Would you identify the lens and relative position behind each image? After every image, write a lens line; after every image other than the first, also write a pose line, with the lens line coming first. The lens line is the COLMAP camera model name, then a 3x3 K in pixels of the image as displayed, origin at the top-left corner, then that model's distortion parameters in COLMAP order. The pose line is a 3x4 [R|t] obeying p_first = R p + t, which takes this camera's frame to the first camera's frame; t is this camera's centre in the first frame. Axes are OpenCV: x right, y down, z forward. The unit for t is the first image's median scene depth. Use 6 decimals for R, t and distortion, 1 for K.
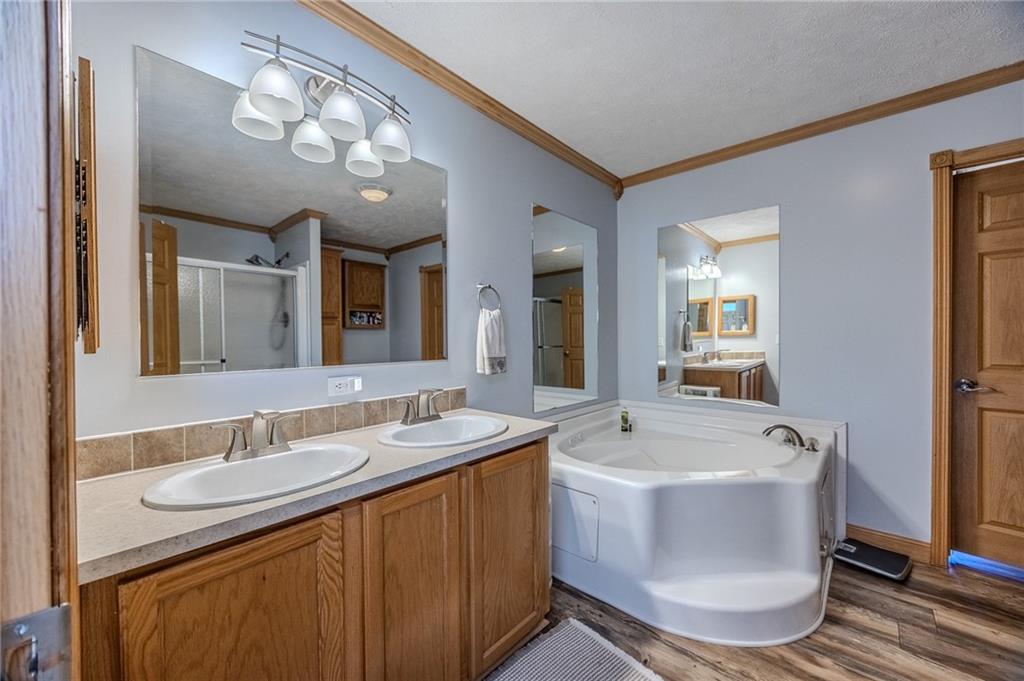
lens RADIAL K [[391.2, 0, 515.0], [0, 391.2, 344.3], [0, 0, 1]] dist [-0.000235, 0.000207]
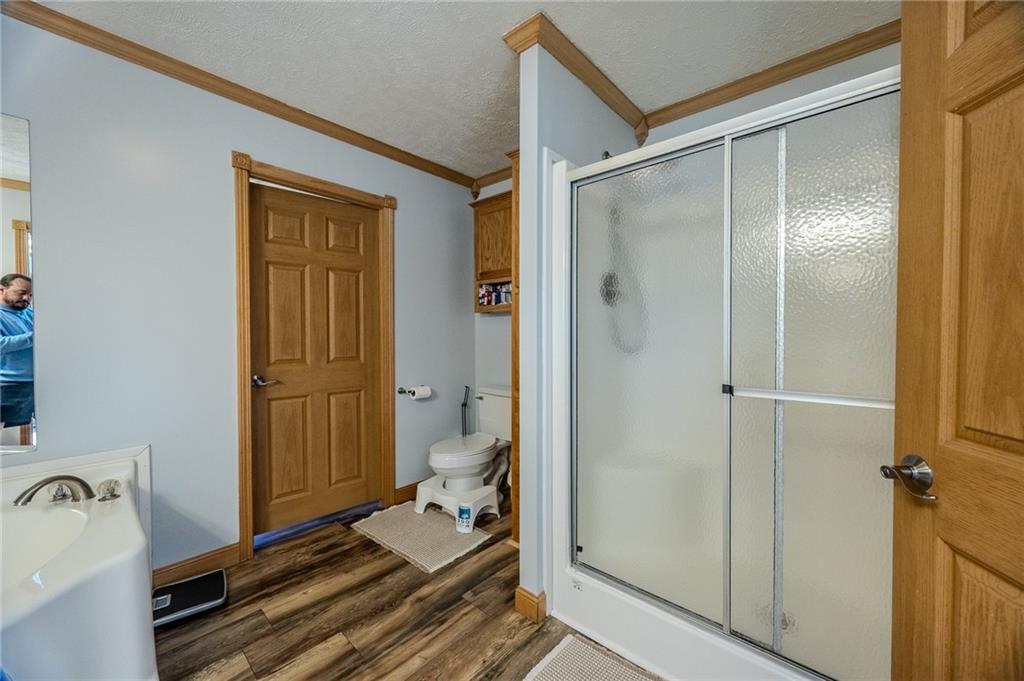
lens RADIAL K [[391.2, 0, 511.5], [0, 391.2, 339.4], [0, 0, 1]] dist [-0.000235, 0.000207]
pose [[-0.008527, -0.010213, 0.999911, 0.063405], [0.017374, 0.999795, 0.010360, -0.008147], [-0.999813, 0.017461, -0.008348, 0.316383]]
